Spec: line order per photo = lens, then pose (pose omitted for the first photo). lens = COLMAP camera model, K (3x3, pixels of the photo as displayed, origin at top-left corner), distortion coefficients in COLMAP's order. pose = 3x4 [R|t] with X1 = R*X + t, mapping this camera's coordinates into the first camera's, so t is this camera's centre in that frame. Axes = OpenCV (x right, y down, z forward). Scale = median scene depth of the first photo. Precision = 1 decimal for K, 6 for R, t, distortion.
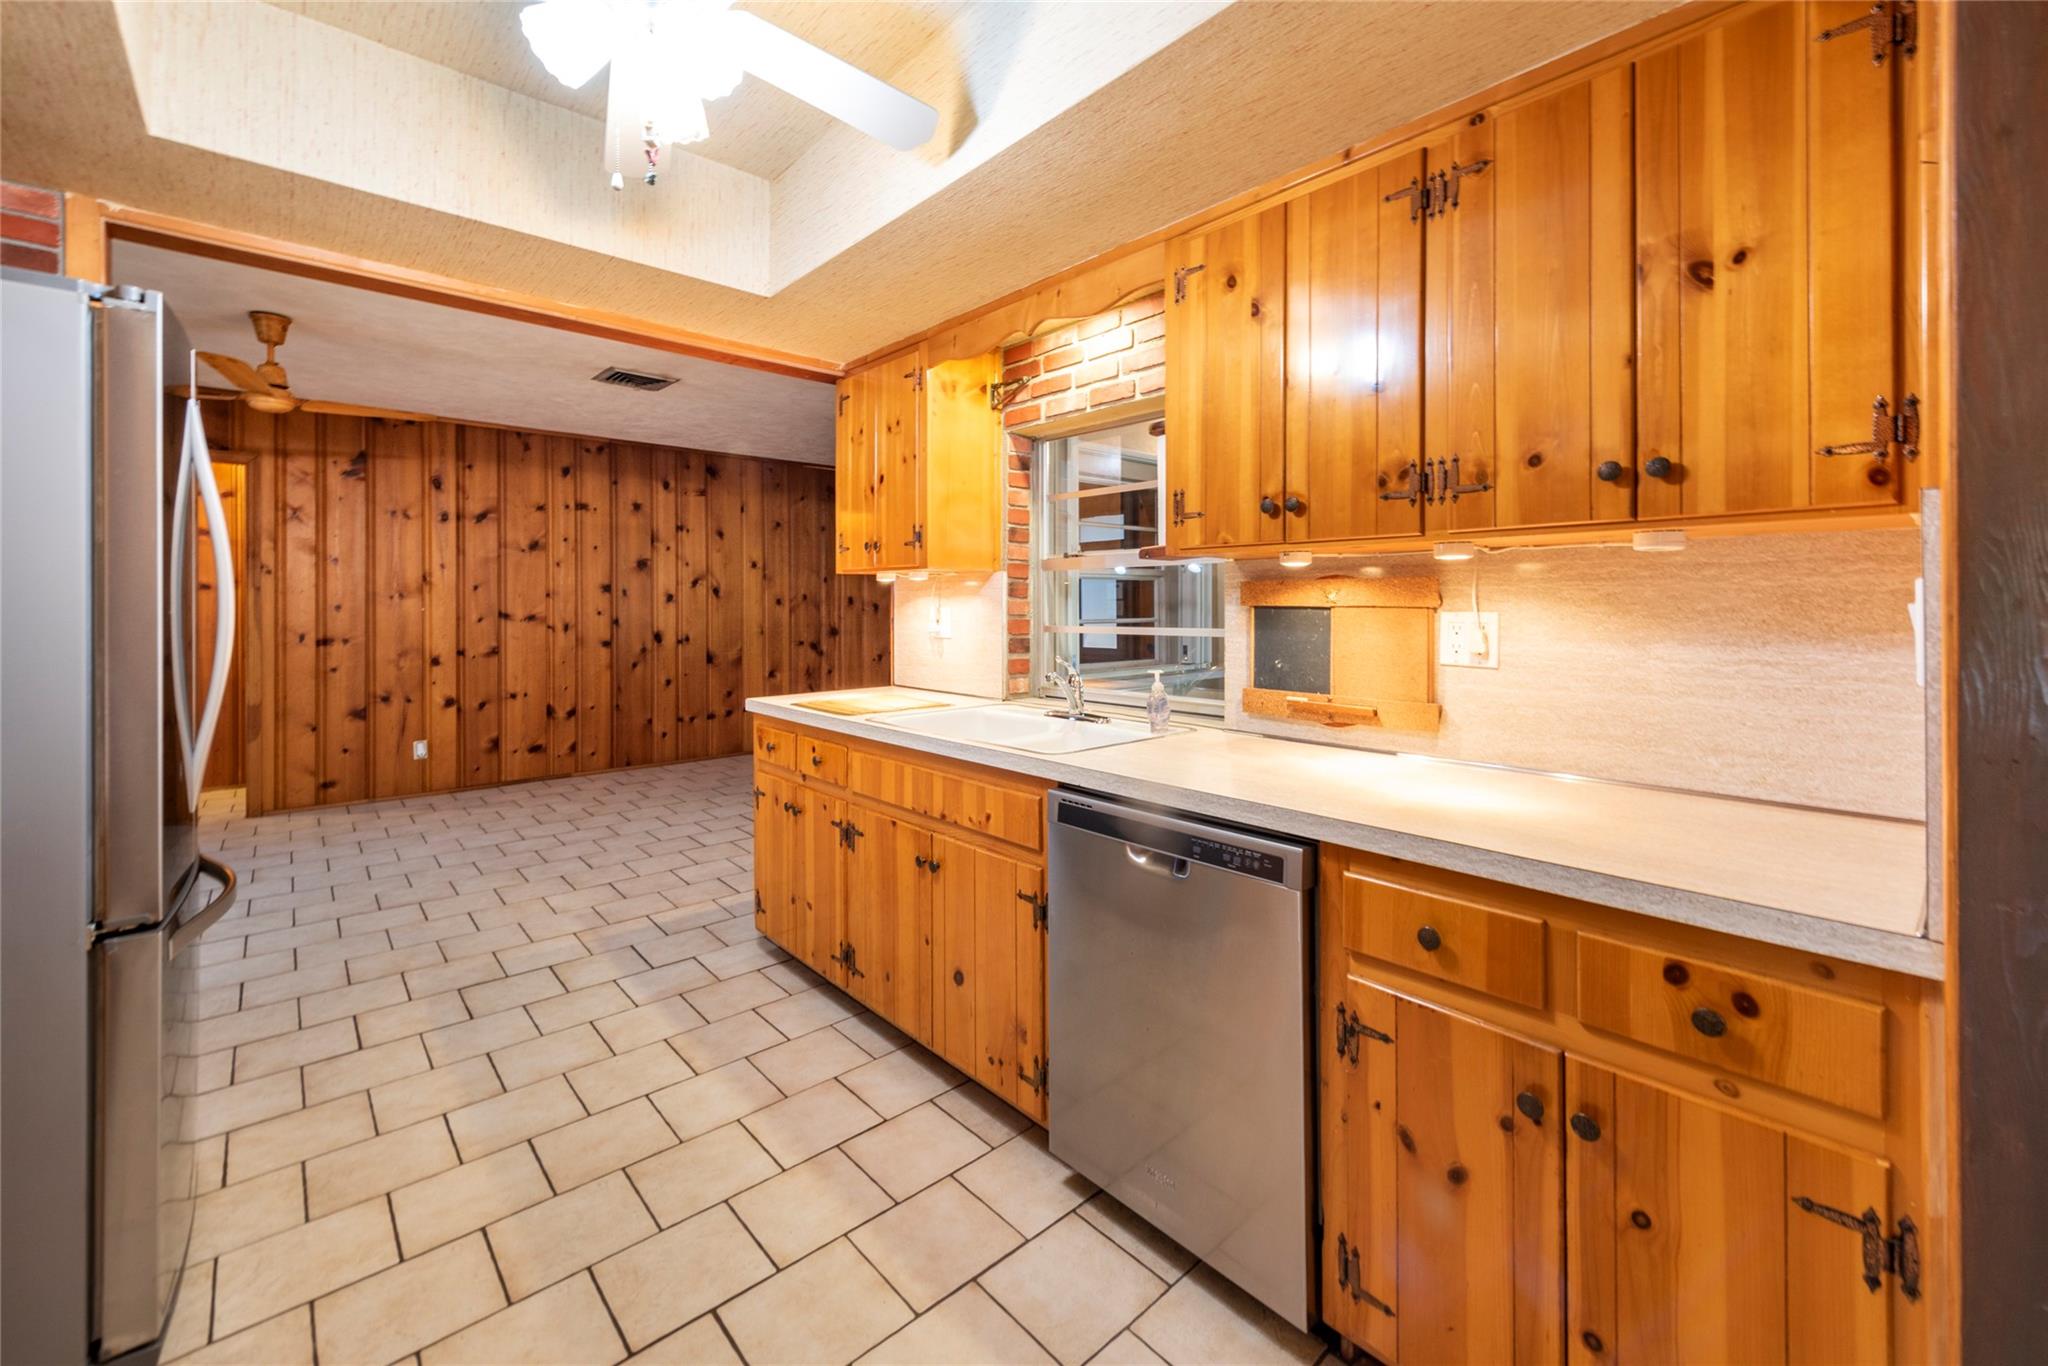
lens RADIAL K [[831.2, 0, 1047.3], [0, 831.2, 607.8], [0, 0, 1]] dist [0.010572, -0.003799]
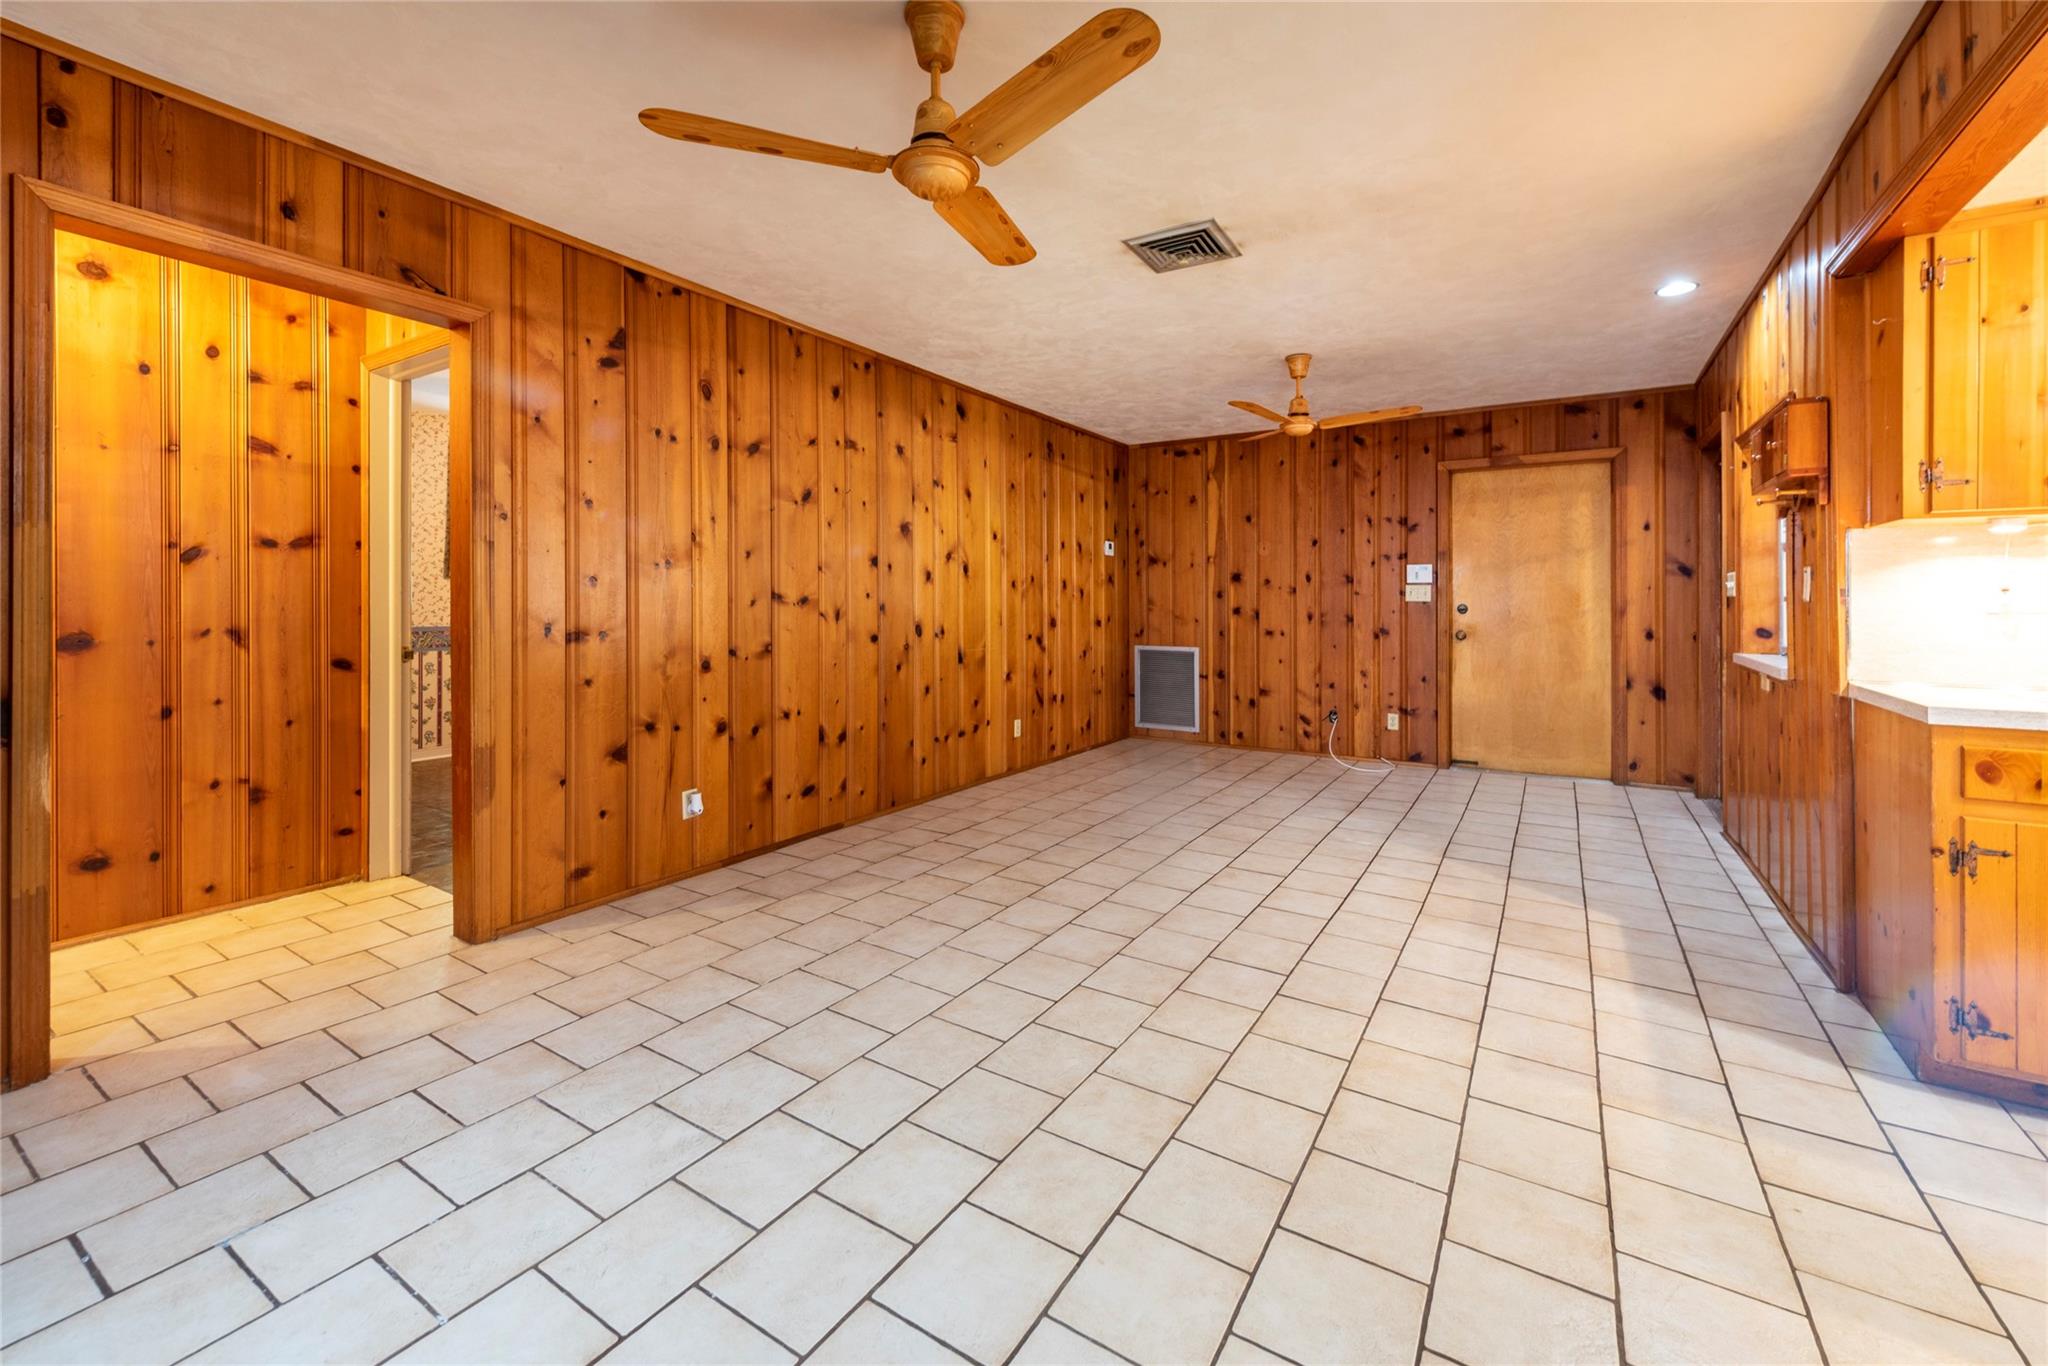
lens RADIAL K [[831.2, 0, 1058.5], [0, 831.2, 607.8], [0, 0, 1]] dist [0.010572, -0.003799]
pose [[0.963438, -0.000709, 0.267932, -1.255139], [0.000078, 0.999997, 0.002369, 0.033985], [-0.267933, -0.002262, 0.963435, 0.593556]]
